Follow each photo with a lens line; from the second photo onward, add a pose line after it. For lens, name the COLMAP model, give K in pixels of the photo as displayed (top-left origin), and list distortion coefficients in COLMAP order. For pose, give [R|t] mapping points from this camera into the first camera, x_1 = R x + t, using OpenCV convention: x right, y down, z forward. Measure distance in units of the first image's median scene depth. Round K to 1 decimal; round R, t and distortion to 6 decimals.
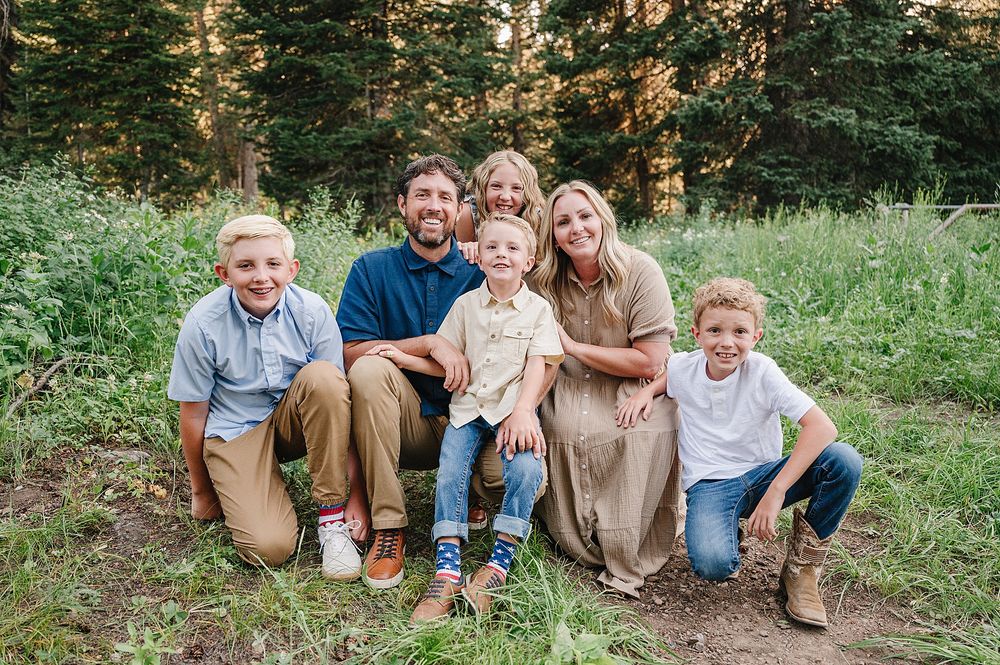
lens RADIAL K [[789.6, 0, 500.0], [0, 789.6, 332.5], [0, 0, 1]] dist [0.001220, -0.001082]
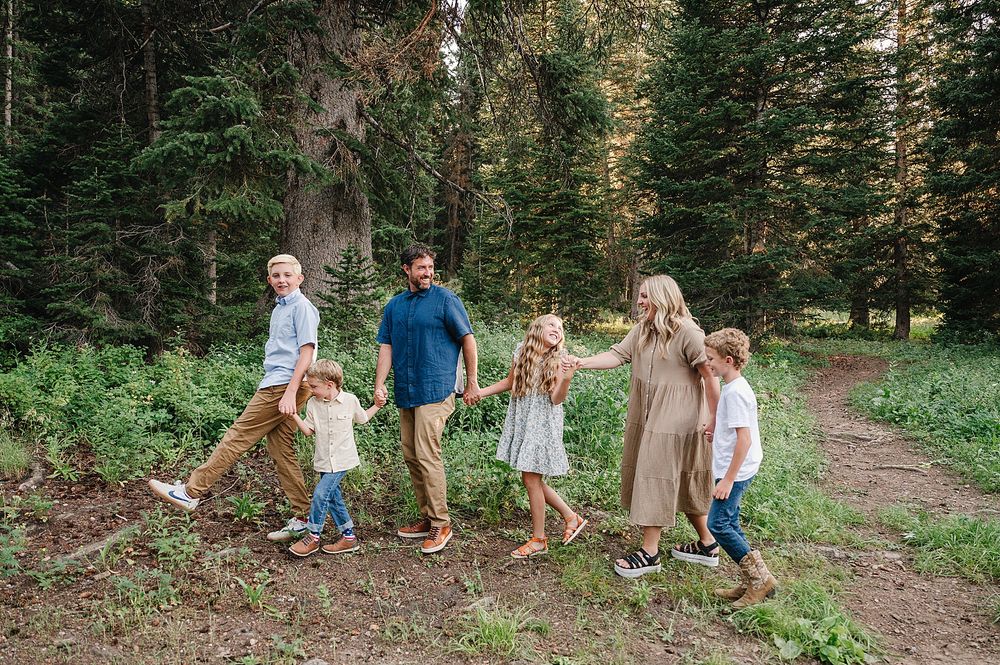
lens RADIAL K [[735.0, 0, 496.4], [0, 735.0, 348.4], [0, 0, 1]] dist [0.003860, 0.003607]
pose [[0.885025, 0.024857, -0.464880, 0.016606], [-0.073489, 0.993513, -0.086784, -0.010452], [0.459707, 0.110970, 0.881110, -0.110499]]
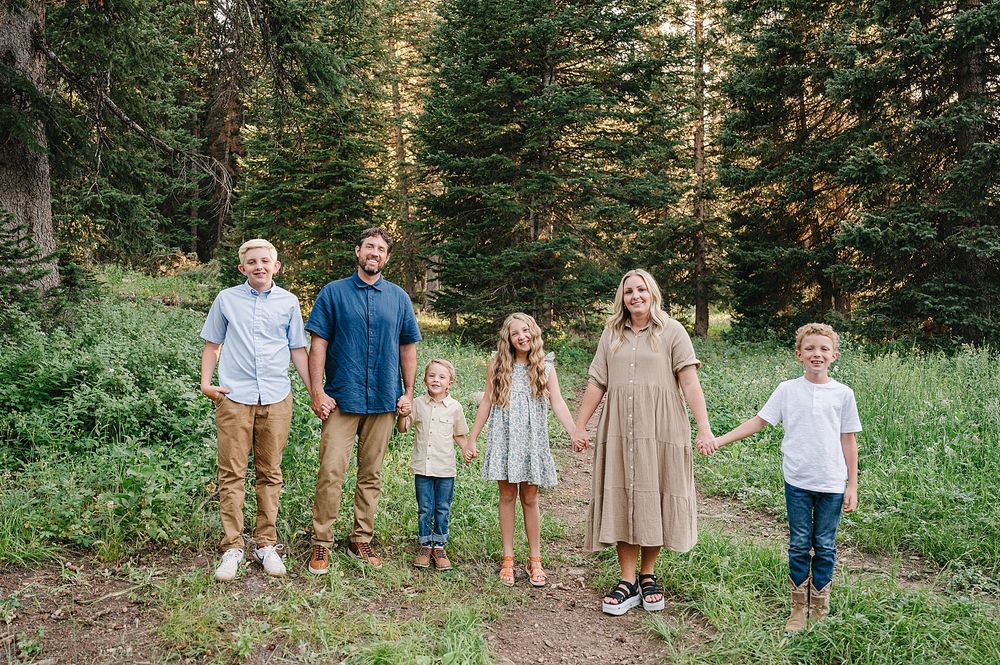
lens RADIAL K [[840.4, 0, 490.3], [0, 840.4, 322.1], [0, 0, 1]] dist [0.003090, 0.002900]
pose [[0.970854, 0.024313, -0.238435, 0.054379], [-0.056380, 0.990092, -0.128607, -0.013358], [0.232946, 0.138301, 0.962605, -0.086849]]
